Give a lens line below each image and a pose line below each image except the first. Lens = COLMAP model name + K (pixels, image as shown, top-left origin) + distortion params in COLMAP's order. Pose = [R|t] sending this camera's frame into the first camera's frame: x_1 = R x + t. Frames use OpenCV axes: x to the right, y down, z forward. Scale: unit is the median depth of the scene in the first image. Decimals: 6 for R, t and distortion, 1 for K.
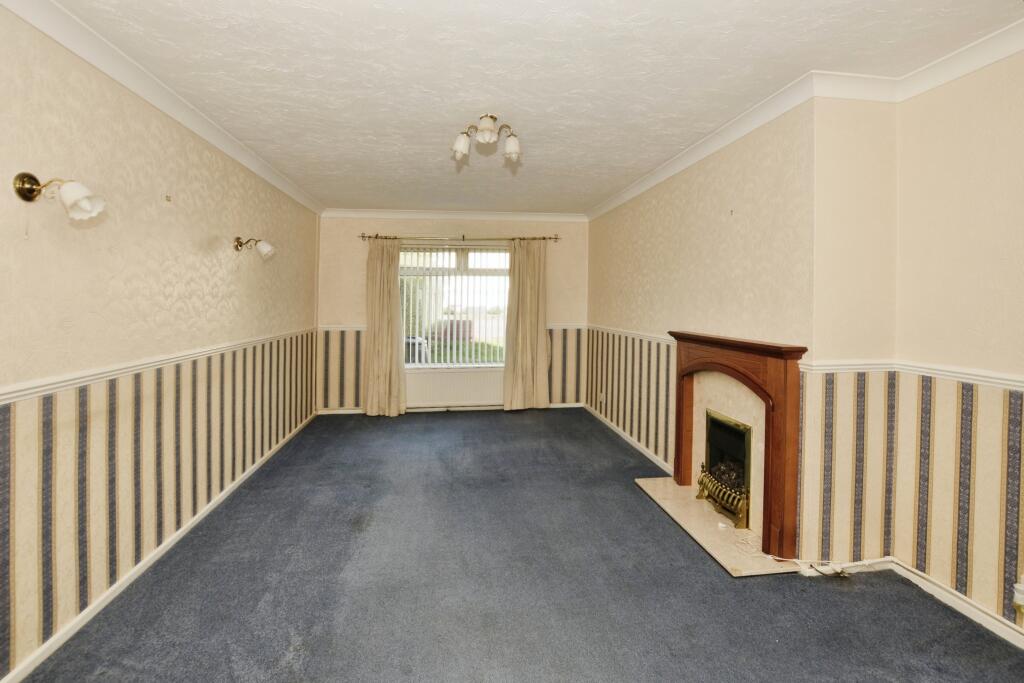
lens RADIAL K [[475.2, 0, 512.7], [0, 475.2, 281.9], [0, 0, 1]] dist [-0.020103, 0.000967]
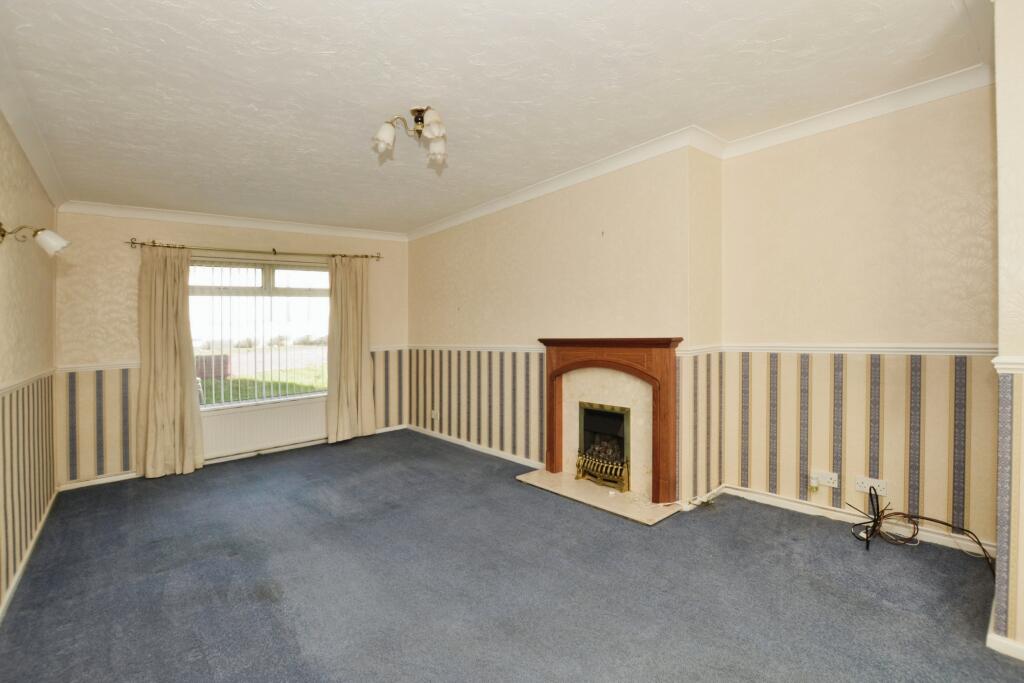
lens RADIAL K [[461.4, 0, 510.7], [0, 461.4, 317.6], [0, 0, 1]] dist [-0.024224, 0.001188]
pose [[0.847575, -0.025065, 0.530084, -0.288539], [0.019436, 0.999680, 0.016193, 0.034160], [-0.530320, -0.003422, 0.847791, 0.108906]]
